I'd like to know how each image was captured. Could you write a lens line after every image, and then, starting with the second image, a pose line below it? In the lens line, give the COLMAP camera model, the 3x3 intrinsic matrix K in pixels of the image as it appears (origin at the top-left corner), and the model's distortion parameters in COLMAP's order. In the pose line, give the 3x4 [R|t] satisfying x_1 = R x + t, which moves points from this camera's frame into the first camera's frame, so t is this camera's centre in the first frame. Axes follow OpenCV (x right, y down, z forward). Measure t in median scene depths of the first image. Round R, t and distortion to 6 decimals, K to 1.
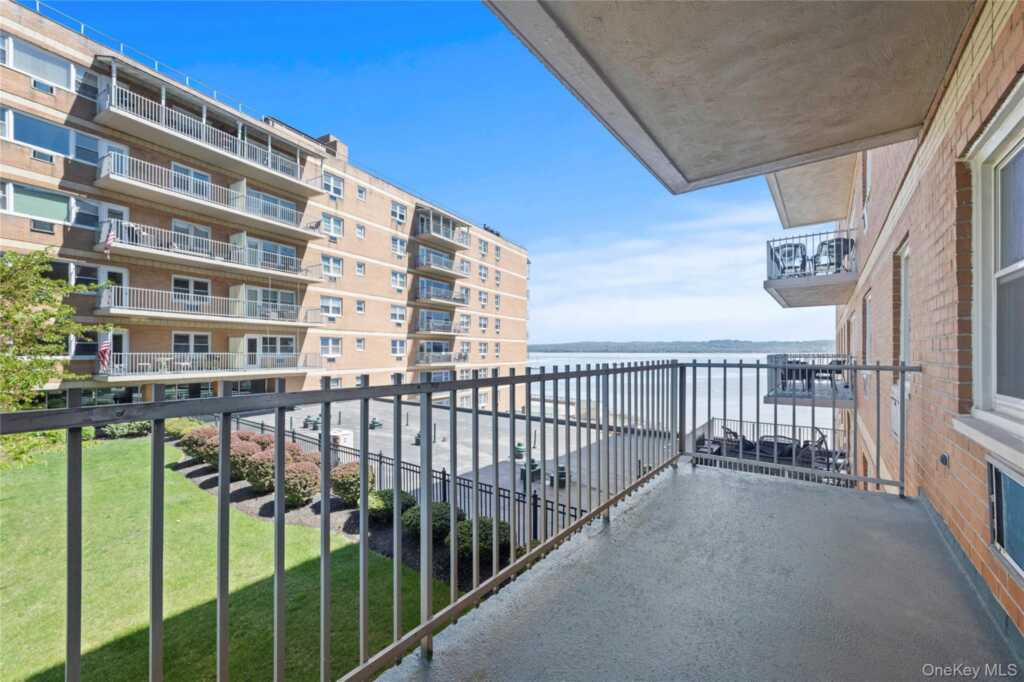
lens RADIAL K [[411.9, 0, 514.5], [0, 411.9, 350.3], [0, 0, 1]] dist [-0.000272, -0.000049]
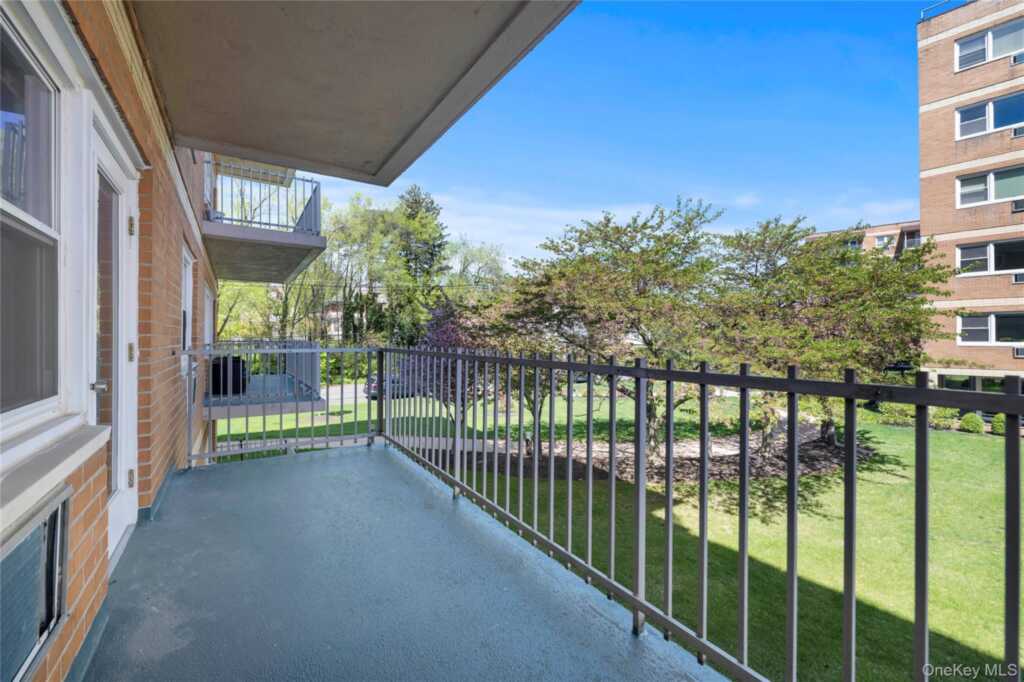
lens RADIAL K [[417.6, 0, 507.5], [0, 417.6, 334.8], [0, 0, 1]] dist [-0.001534, -0.000091]
pose [[-0.335710, -0.001212, -0.941965, 0.672932], [-0.000330, 0.999999, -0.001169, 0.003692], [0.941965, -0.000082, -0.335710, 0.848454]]
